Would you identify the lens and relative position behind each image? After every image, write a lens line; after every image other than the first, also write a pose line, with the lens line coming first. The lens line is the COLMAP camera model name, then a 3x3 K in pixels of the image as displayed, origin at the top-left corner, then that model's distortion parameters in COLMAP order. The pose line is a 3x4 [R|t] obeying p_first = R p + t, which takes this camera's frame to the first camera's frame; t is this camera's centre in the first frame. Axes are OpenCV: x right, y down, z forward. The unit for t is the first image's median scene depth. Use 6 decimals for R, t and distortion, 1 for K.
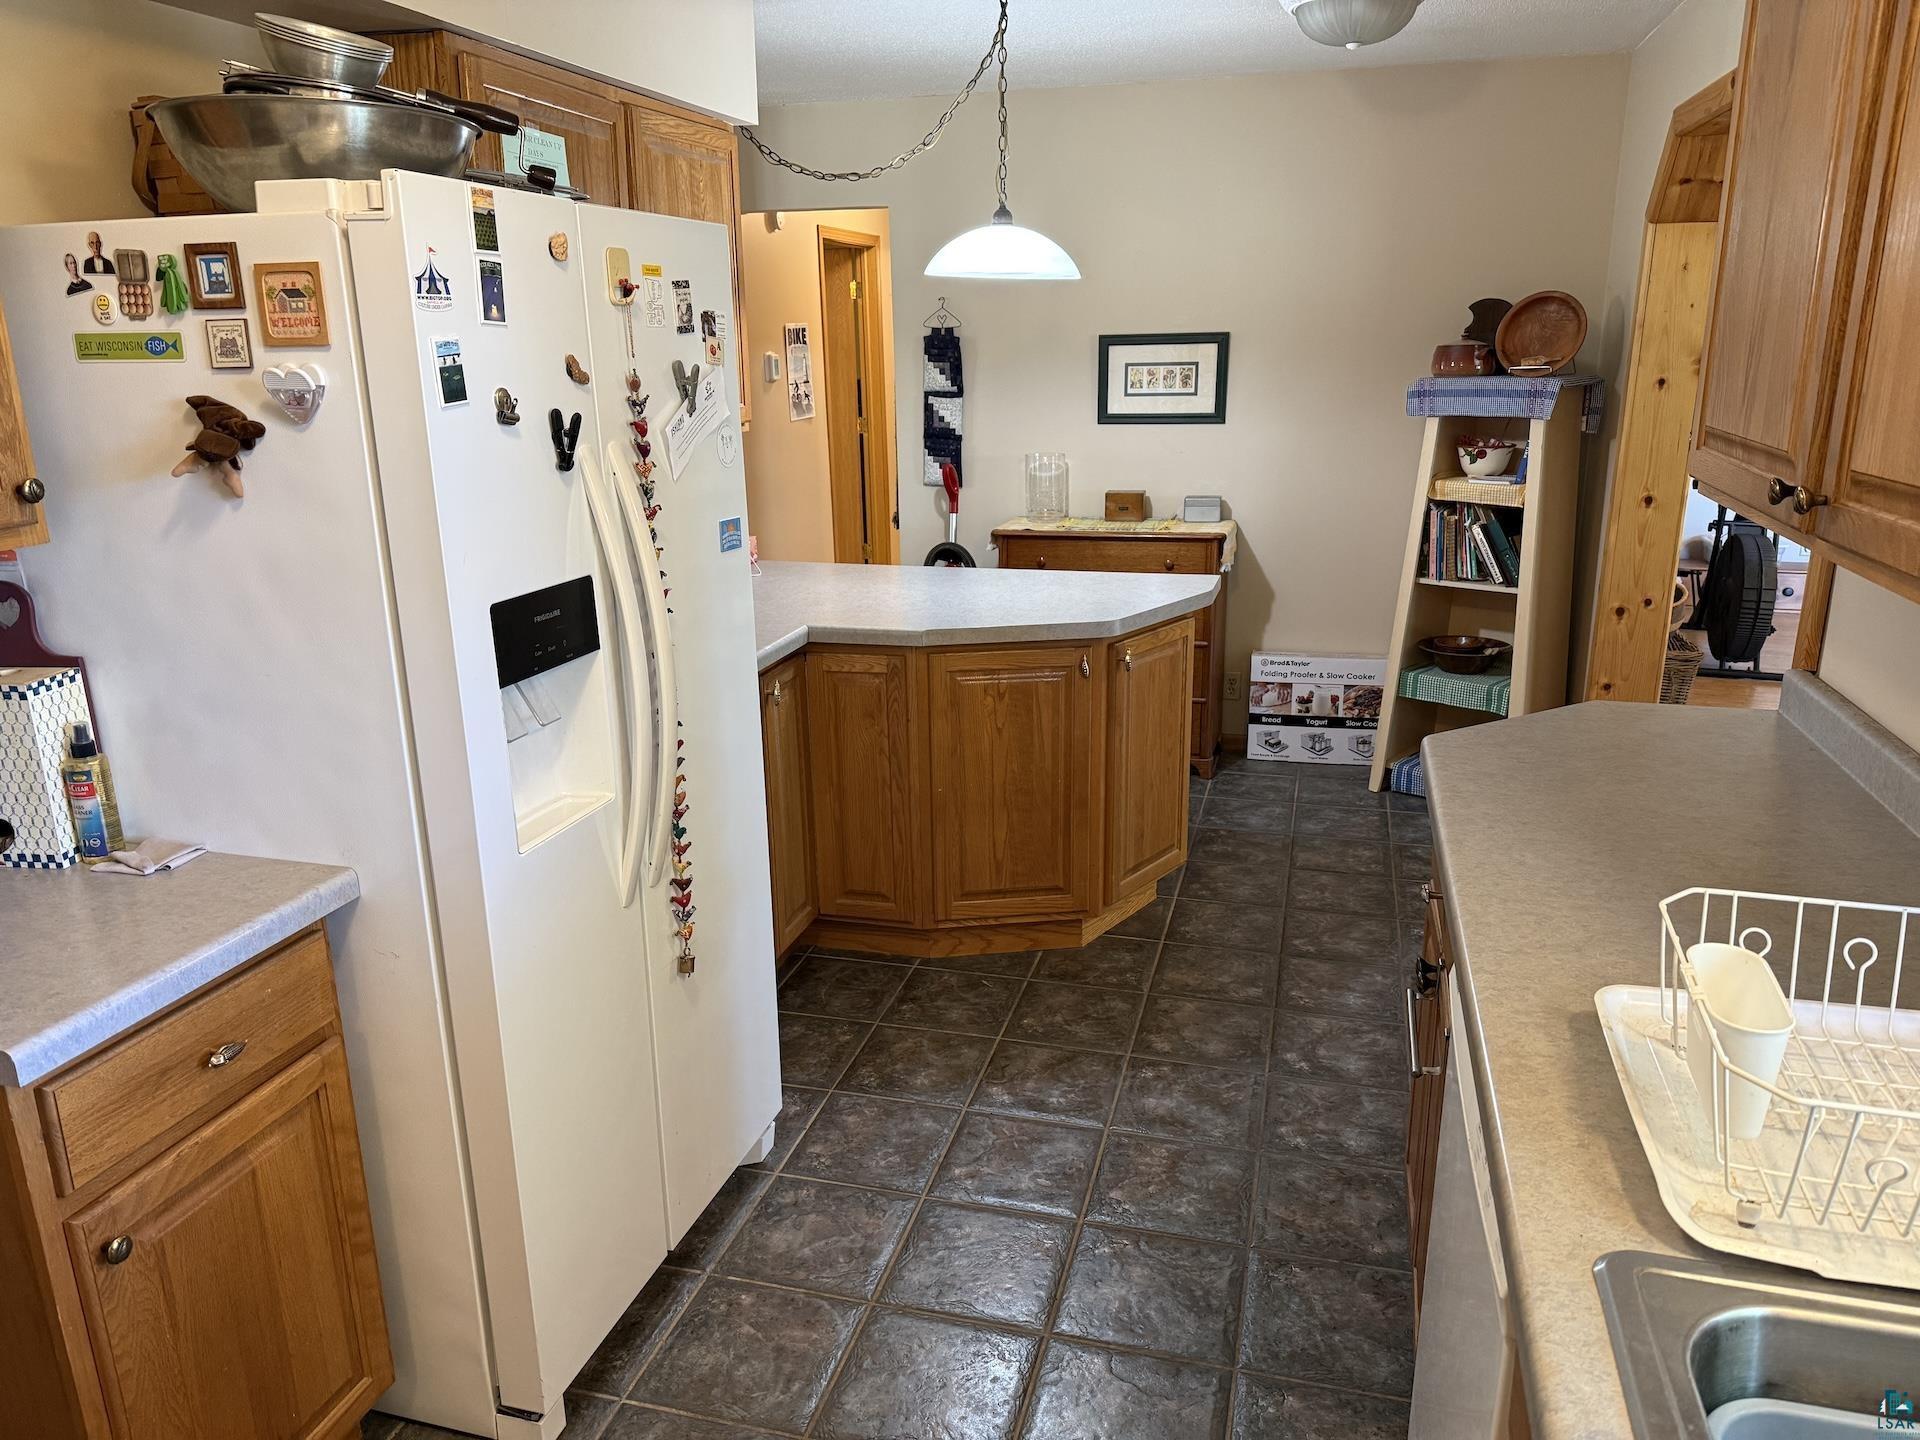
lens RADIAL K [[1352.2, 0, 955.6], [0, 1352.2, 723.4], [0, 0, 1]] dist [0.055519, -0.062509]
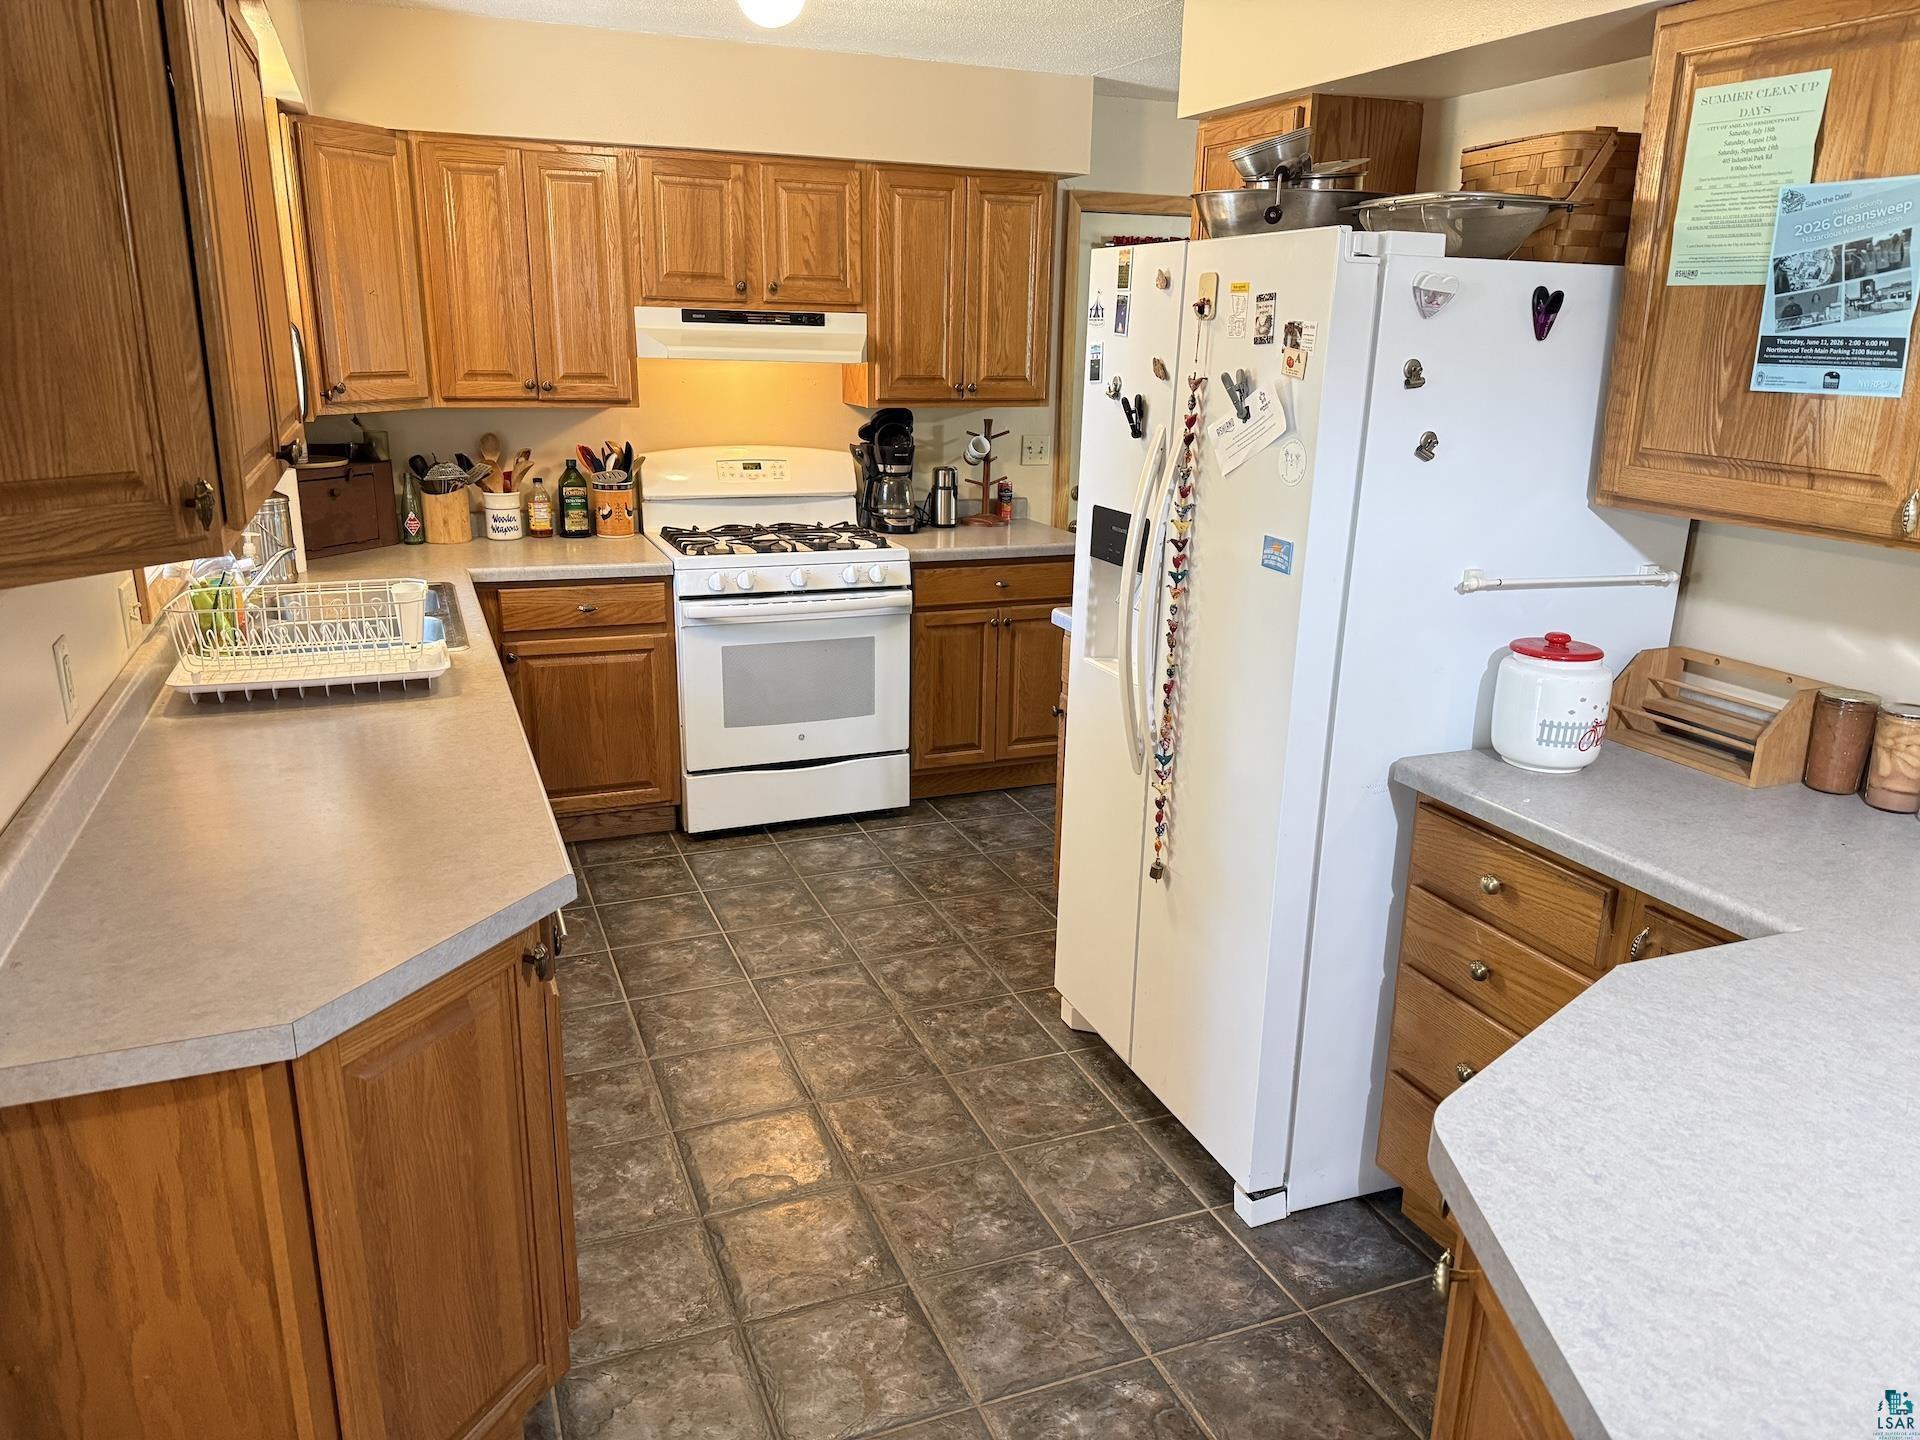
lens RADIAL K [[1352.2, 0, 956.2], [0, 1352.2, 712.8], [0, 0, 1]] dist [0.055519, -0.062509]
pose [[-0.794204, 0.170917, -0.583119, 0.651380], [-0.166461, 0.861722, 0.479297, -0.514111], [0.584407, 0.477727, -0.655932, 1.715712]]
